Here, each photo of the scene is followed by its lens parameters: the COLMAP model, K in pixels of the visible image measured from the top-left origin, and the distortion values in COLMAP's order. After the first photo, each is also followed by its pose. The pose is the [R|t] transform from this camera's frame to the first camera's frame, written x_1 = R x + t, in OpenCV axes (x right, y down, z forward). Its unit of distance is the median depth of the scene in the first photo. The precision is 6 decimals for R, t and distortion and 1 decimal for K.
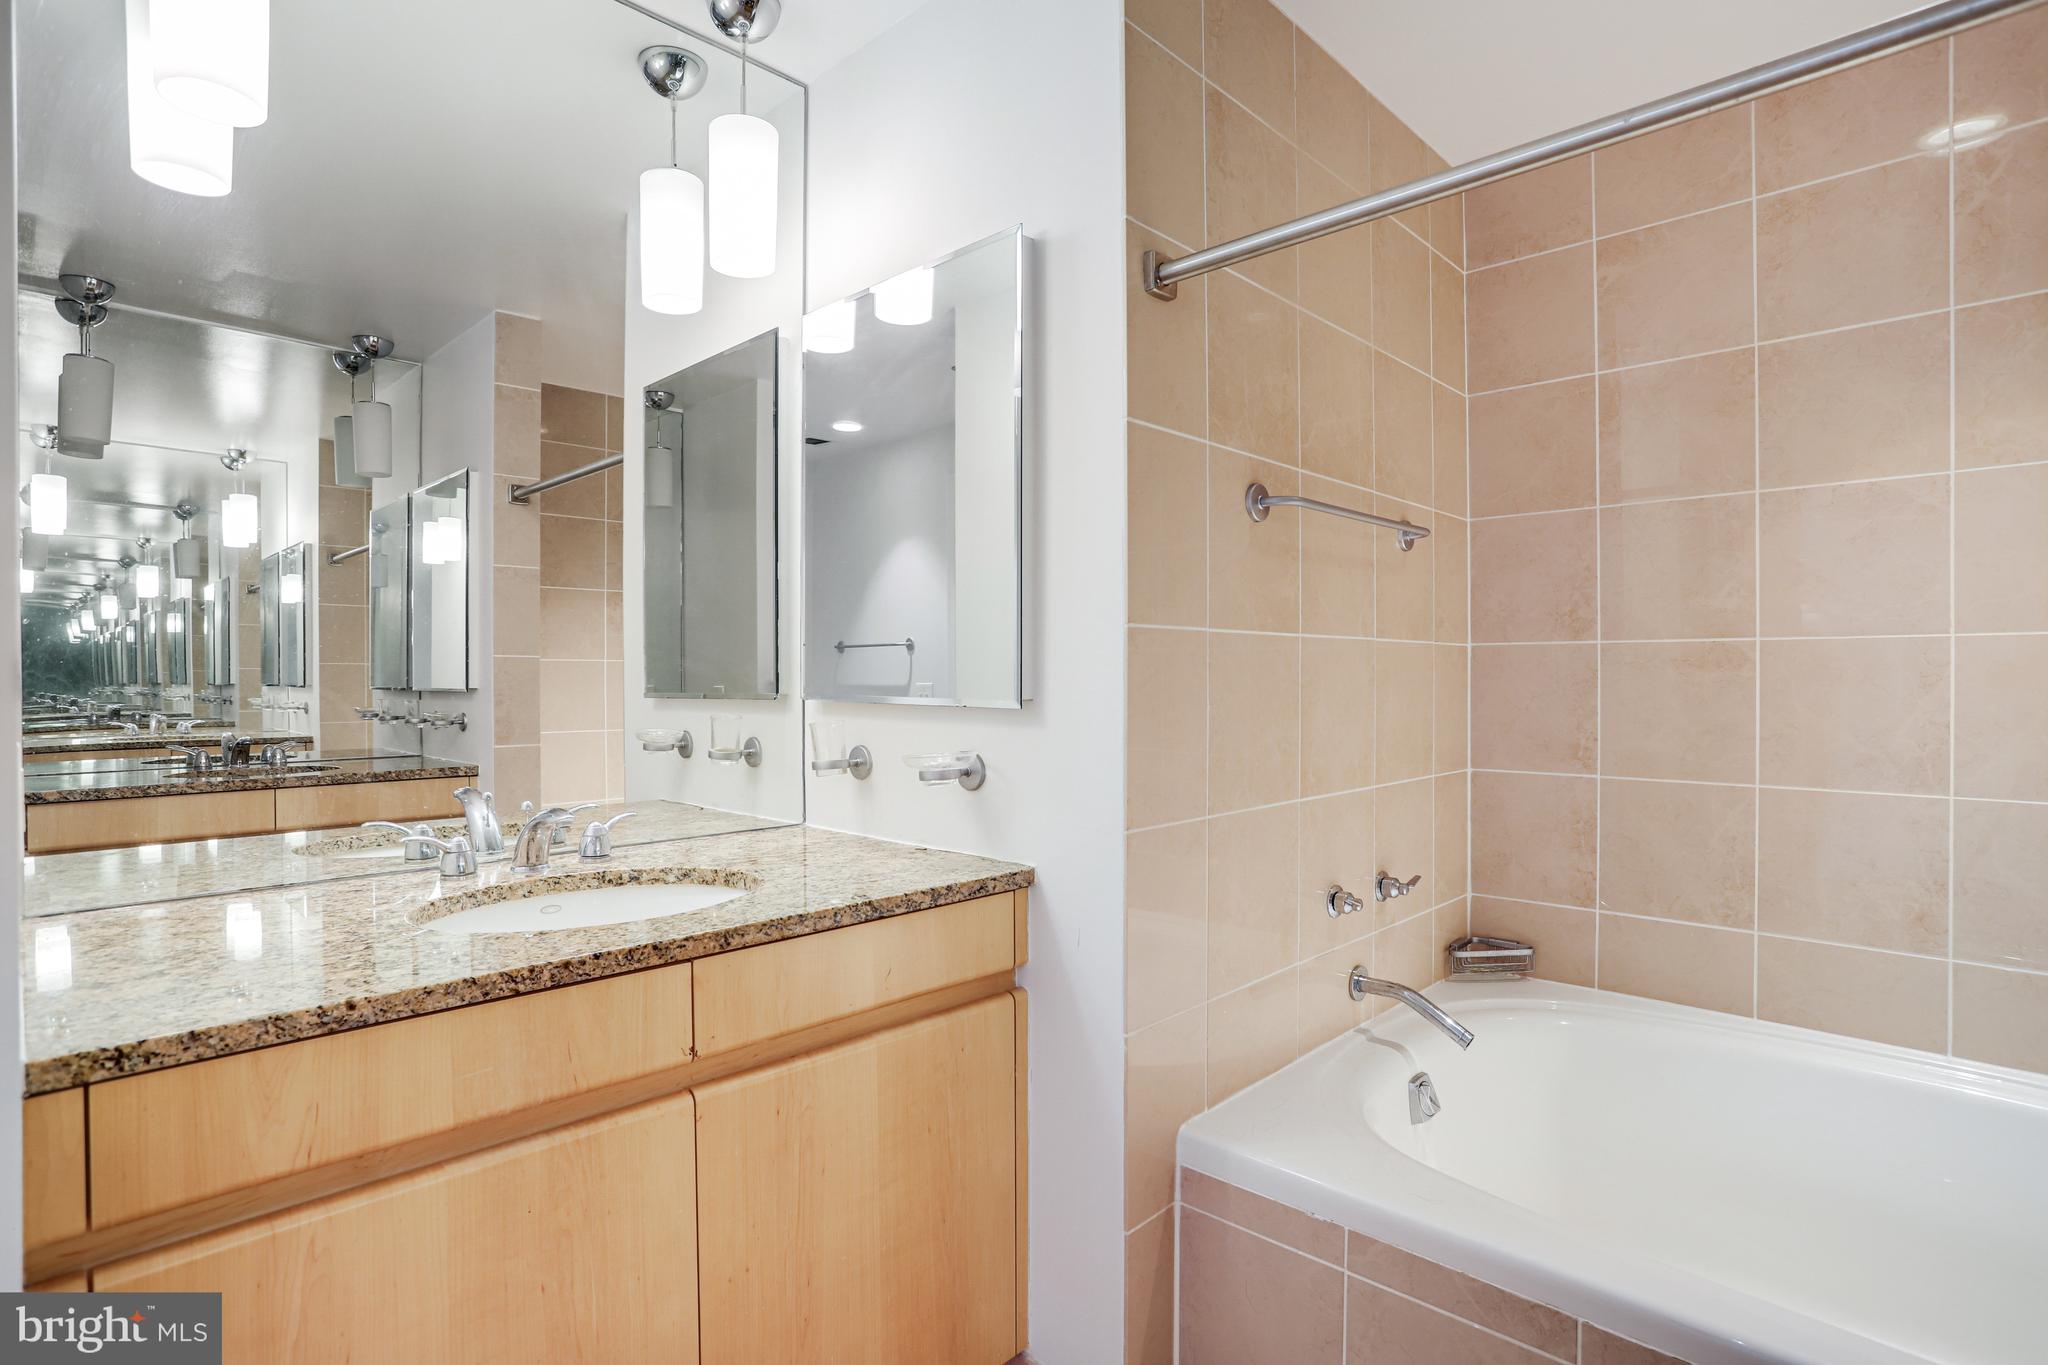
lens RADIAL K [[997.7, 0, 1030.9], [0, 997.7, 691.8], [0, 0, 1]] dist [-0.081014, 0.032651]
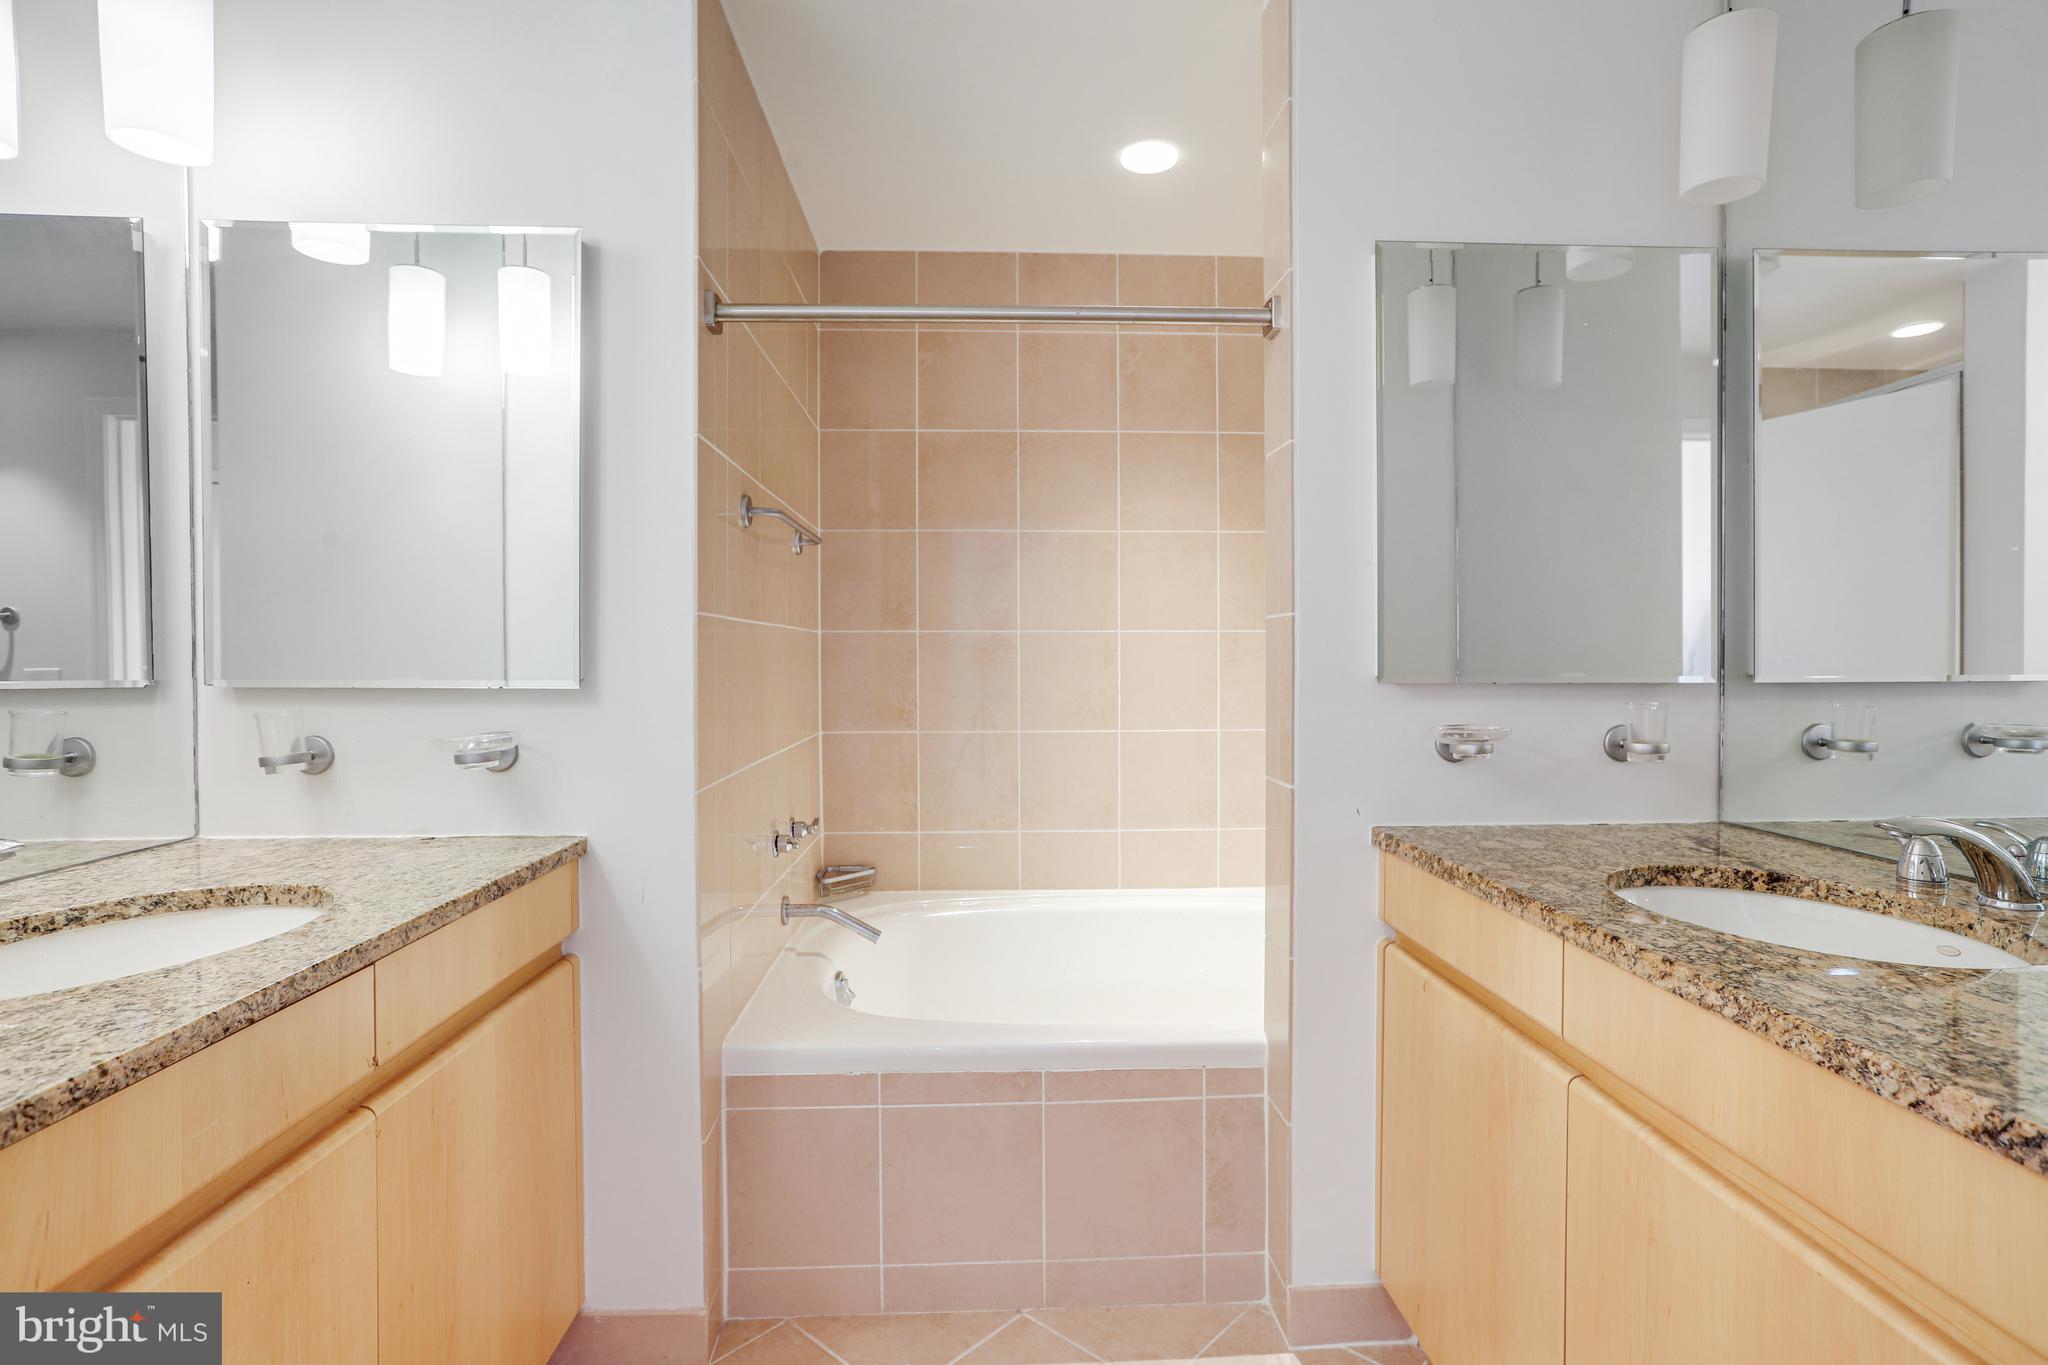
lens RADIAL K [[987.9, 0, 1026.3], [0, 987.9, 692.6], [0, 0, 1]] dist [-0.001615, 0.000538]
pose [[0.684993, -0.023405, 0.728174, -0.430439], [0.008676, 0.999675, 0.023970, 0.001436], [-0.728498, -0.010102, 0.684973, -0.060129]]
